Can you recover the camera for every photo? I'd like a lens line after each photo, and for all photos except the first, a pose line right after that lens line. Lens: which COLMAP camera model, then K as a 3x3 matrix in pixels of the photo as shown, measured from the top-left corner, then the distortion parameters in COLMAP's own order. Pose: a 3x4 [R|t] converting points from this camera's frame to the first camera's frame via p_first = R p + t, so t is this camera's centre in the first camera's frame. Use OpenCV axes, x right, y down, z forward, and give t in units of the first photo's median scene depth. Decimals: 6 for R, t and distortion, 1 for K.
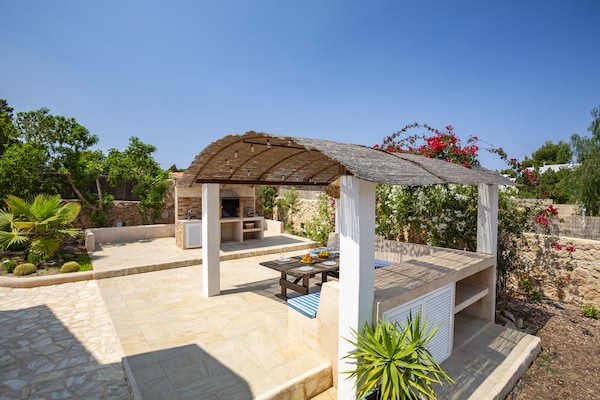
lens RADIAL K [[296.3, 0, 277.9], [0, 296.3, 200.8], [0, 0, 1]] dist [-0.003145, -0.000065]
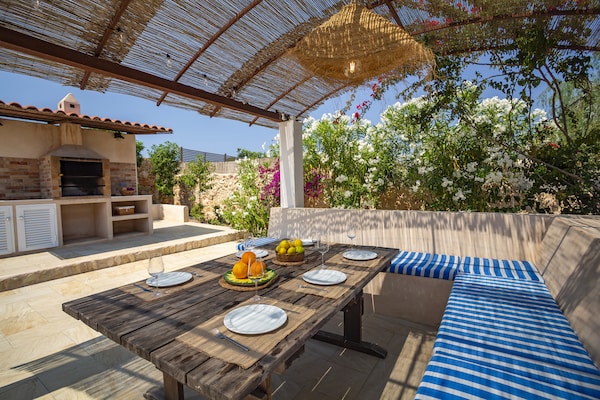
lens RADIAL K [[296.3, 0, 277.9], [0, 296.3, 200.8], [0, 0, 1]] dist [-0.003145, -0.000065]
pose [[0.955350, -0.034457, 0.293459, 0.020156], [0.028458, 0.999290, 0.024691, 0.059639], [-0.294102, -0.015237, 0.955653, 0.350570]]
